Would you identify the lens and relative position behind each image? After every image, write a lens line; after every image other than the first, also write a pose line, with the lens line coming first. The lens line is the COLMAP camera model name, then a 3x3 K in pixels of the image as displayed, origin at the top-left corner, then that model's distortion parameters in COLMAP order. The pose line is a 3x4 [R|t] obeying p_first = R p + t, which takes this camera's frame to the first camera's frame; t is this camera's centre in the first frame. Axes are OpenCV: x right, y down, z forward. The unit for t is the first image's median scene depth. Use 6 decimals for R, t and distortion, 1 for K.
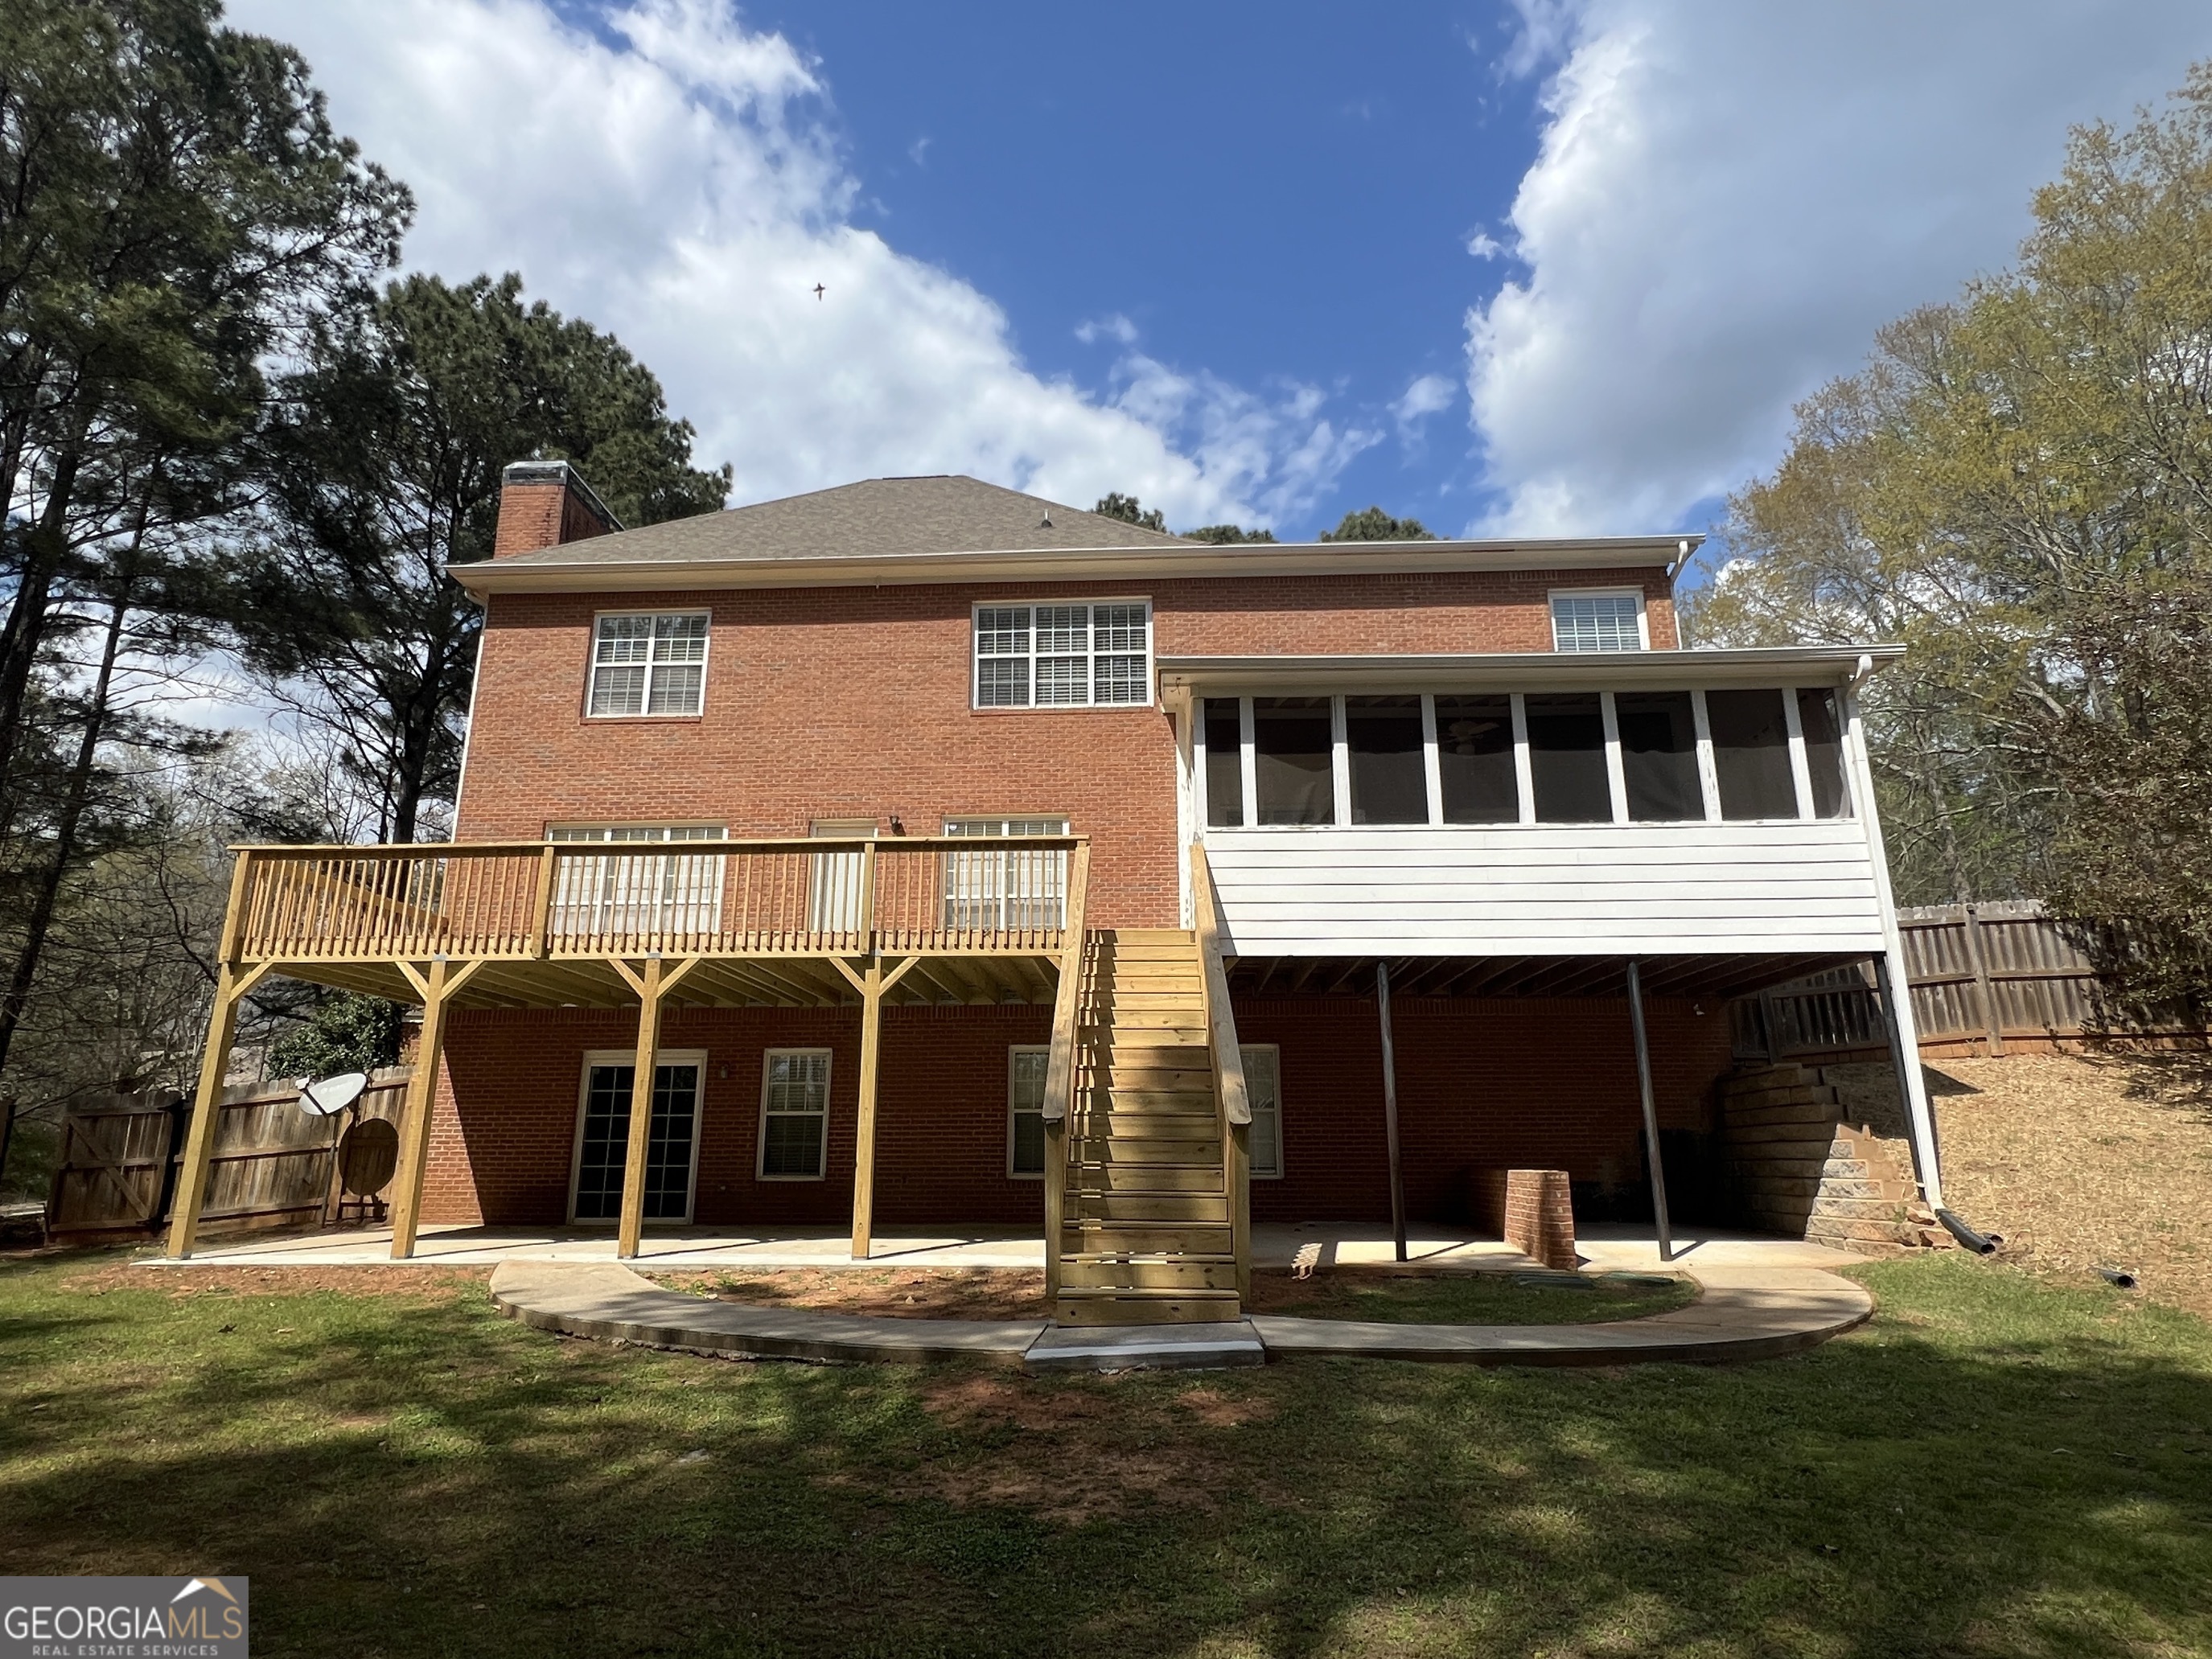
lens RADIAL K [[1231.0, 0, 1055.5], [0, 1231.0, 766.3], [0, 0, 1]] dist [0.041208, -0.000389]
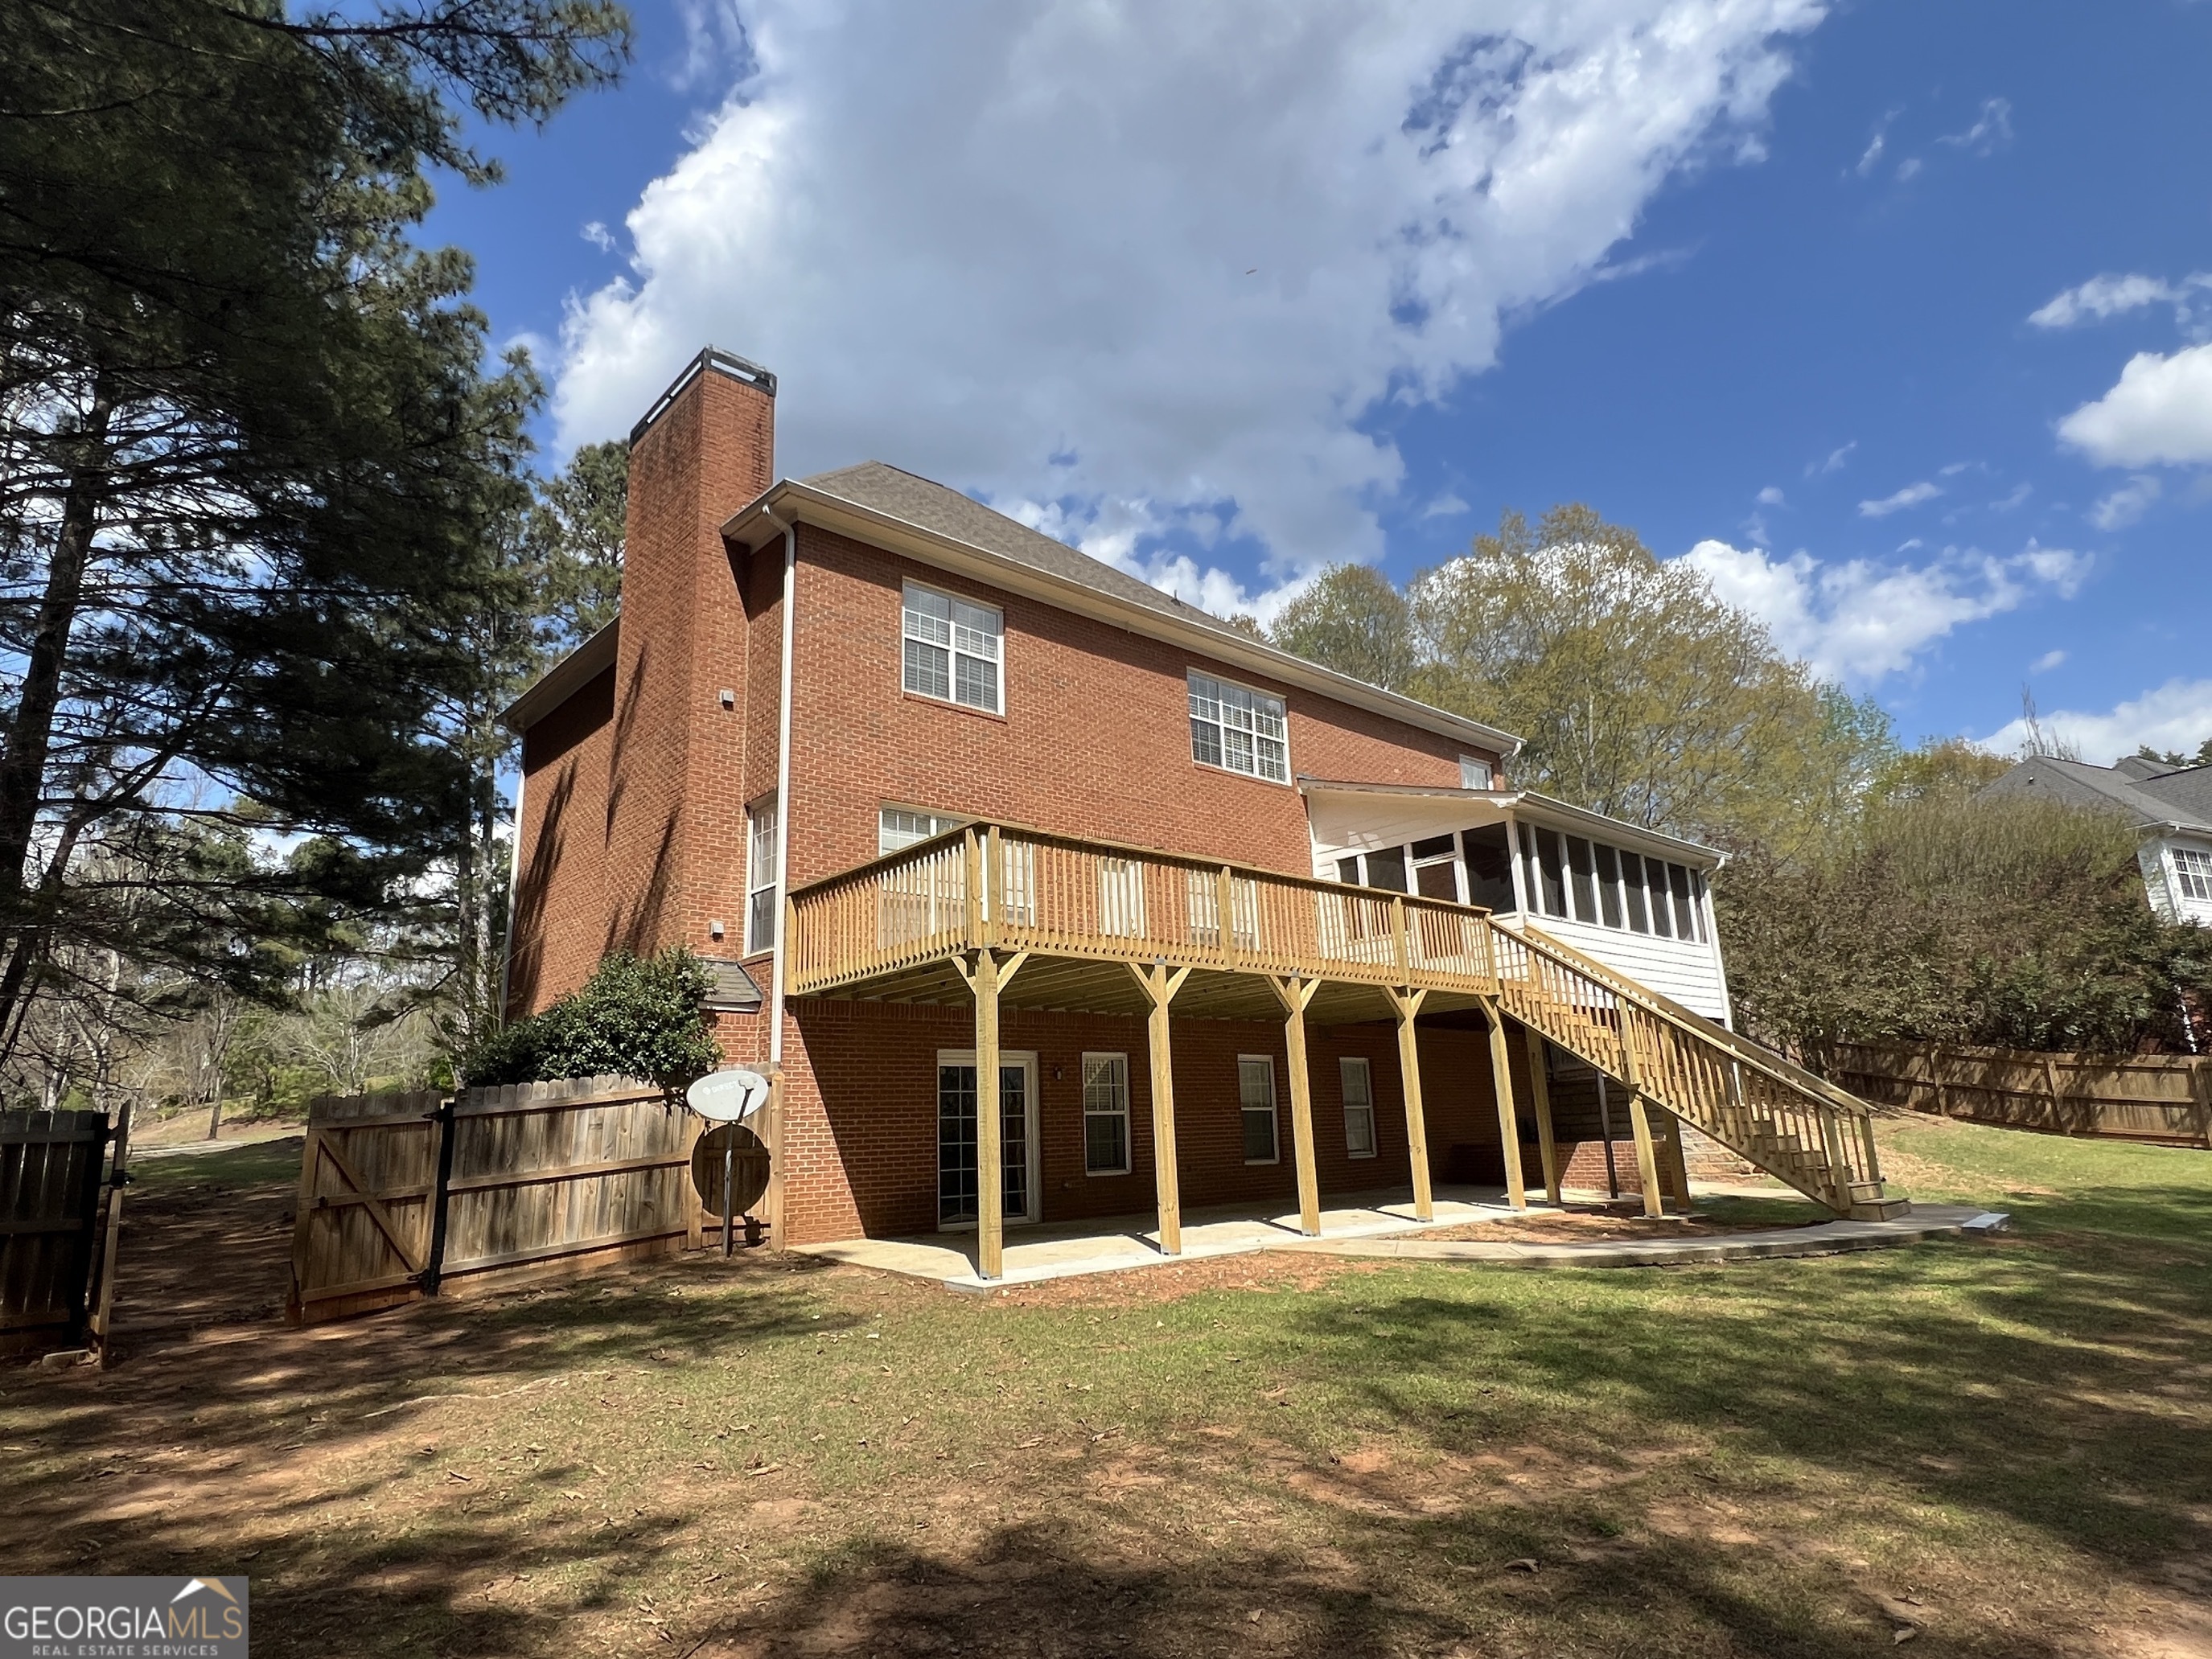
lens RADIAL K [[1231.0, 0, 1055.5], [0, 1231.0, 766.3], [0, 0, 1]] dist [0.041208, -0.000389]
pose [[0.700251, 0.177299, 0.691530, -1.014799], [-0.179875, 0.981236, -0.069432, 0.065197], [-0.690864, -0.075769, 0.719003, 0.272316]]
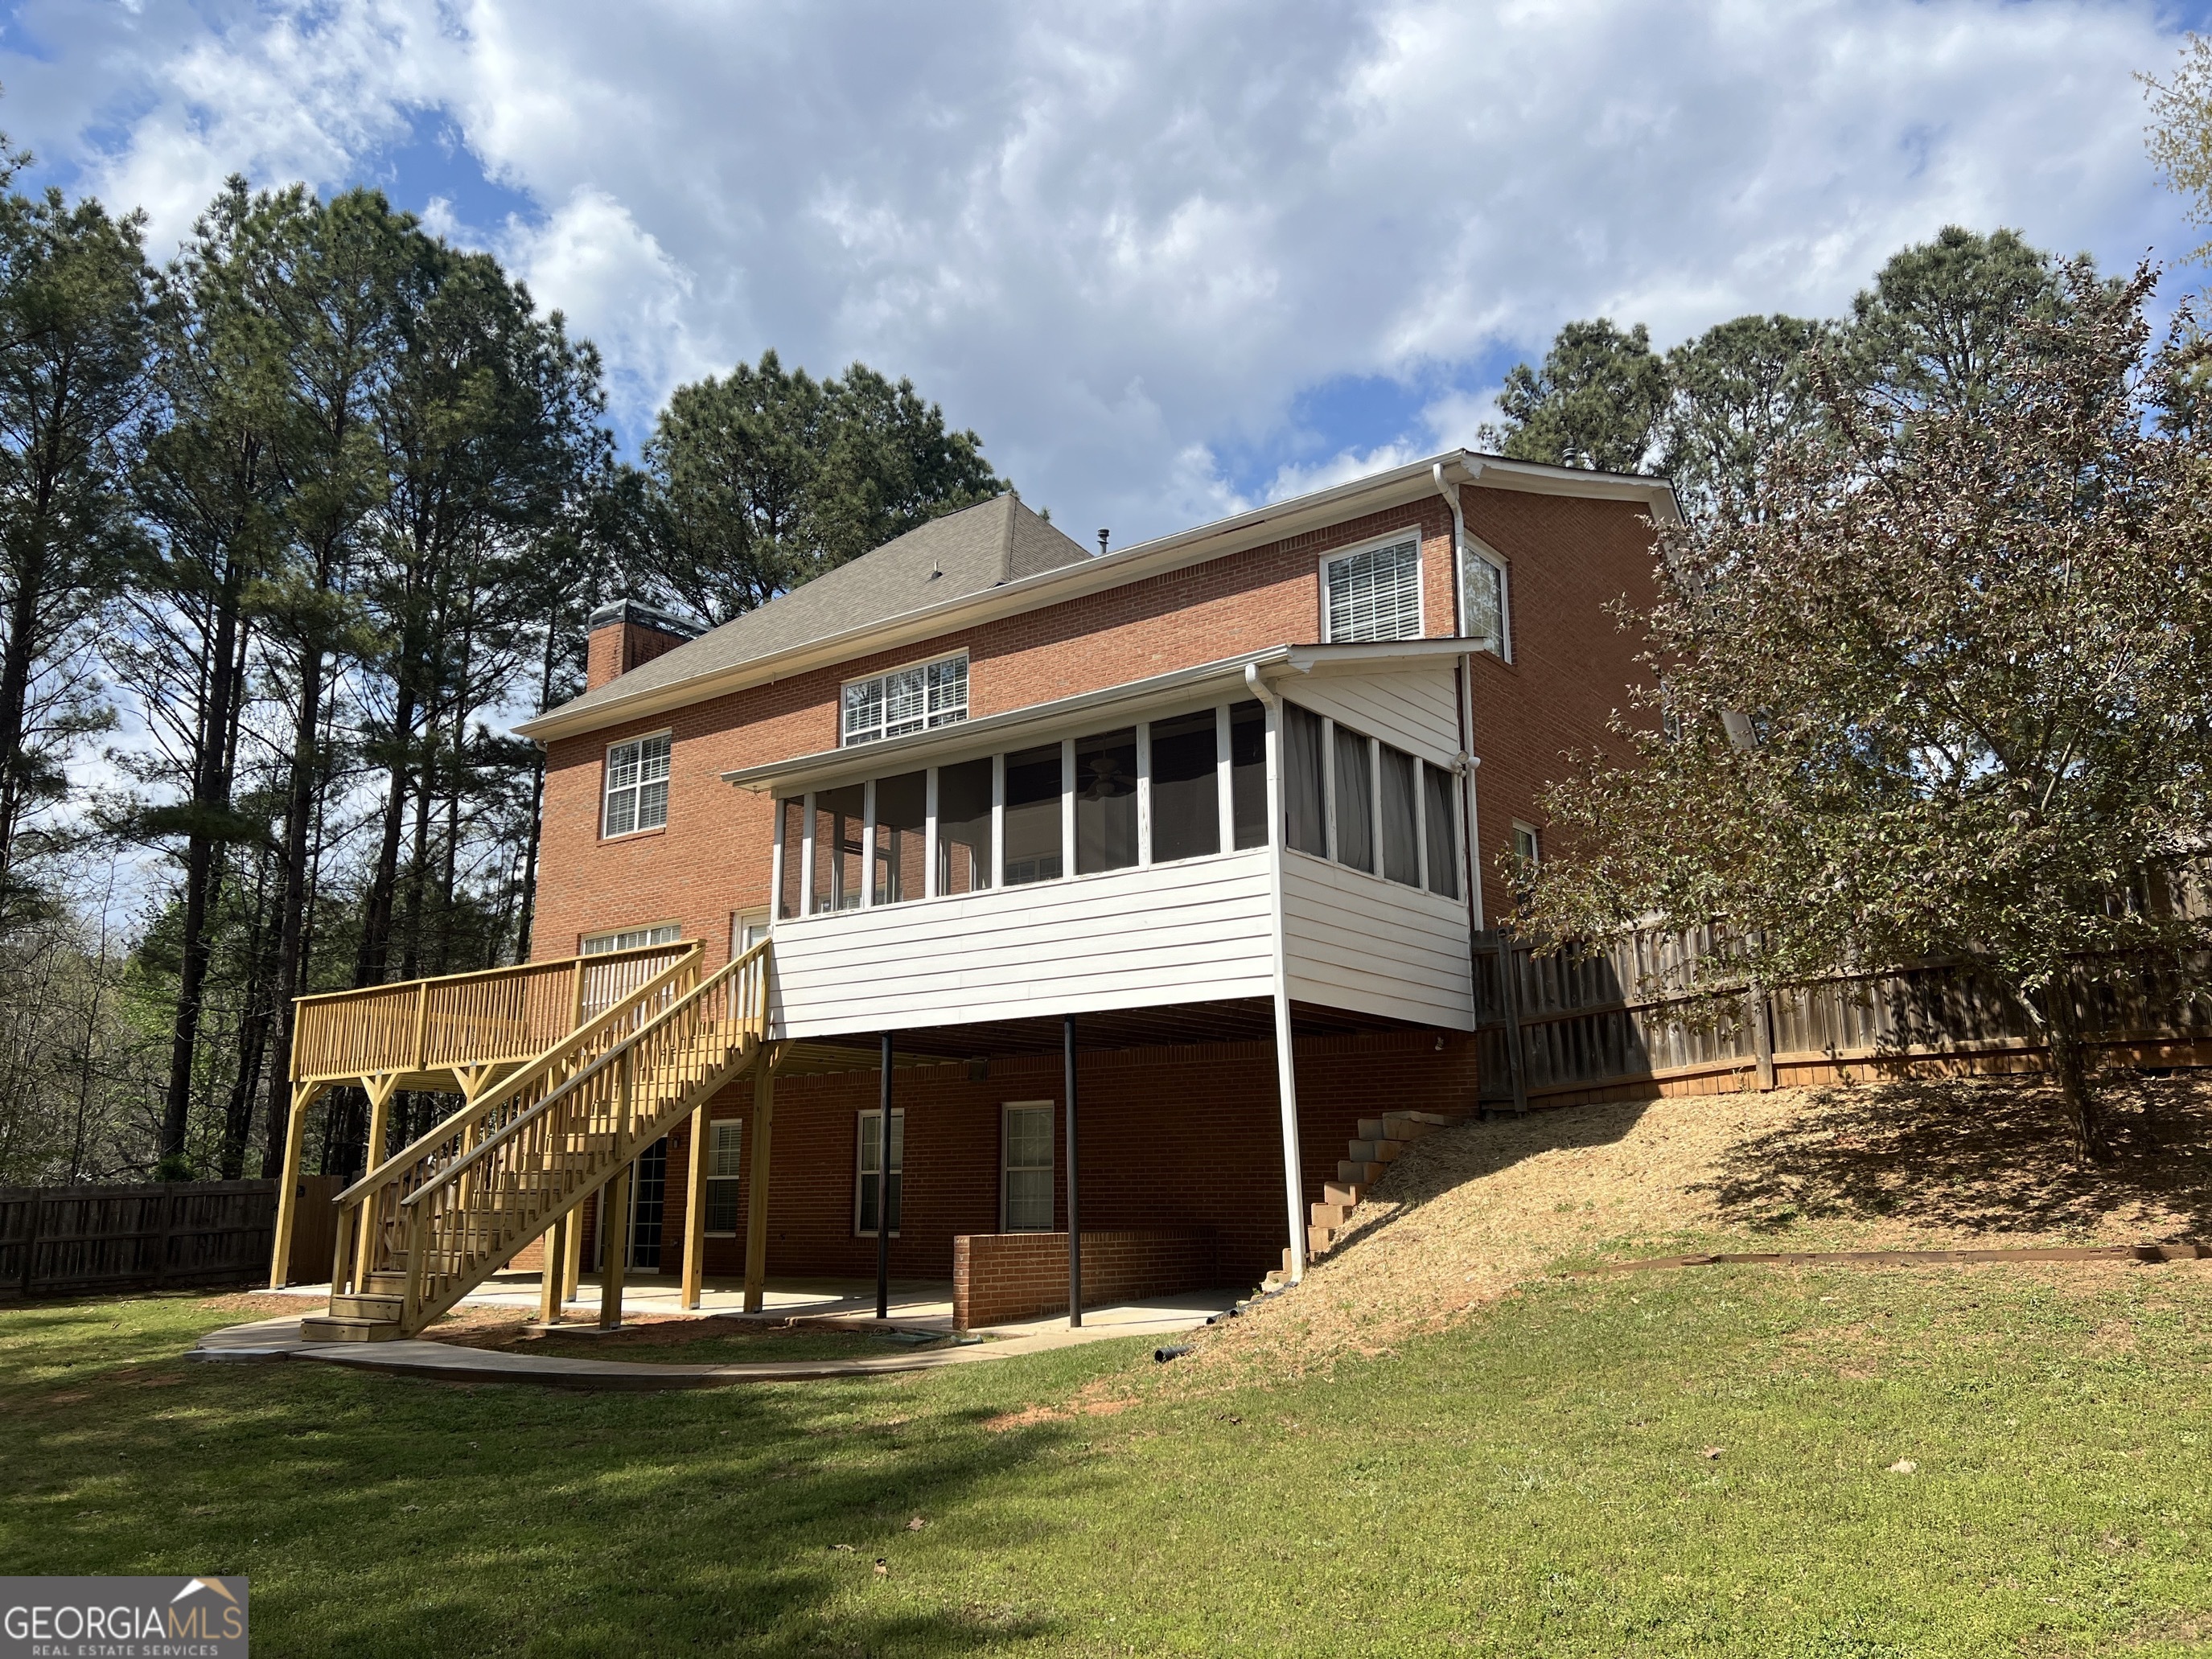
lens RADIAL K [[1642.8, 0, 1106.0], [0, 1642.8, 829.5], [0, 0, 1]] dist [0.134278, 0.000049]
pose [[0.824554, -0.123019, -0.552247, 1.042297], [0.167050, 0.985495, 0.029891, -0.021972], [0.540559, -0.116900, 0.833145, -0.040421]]
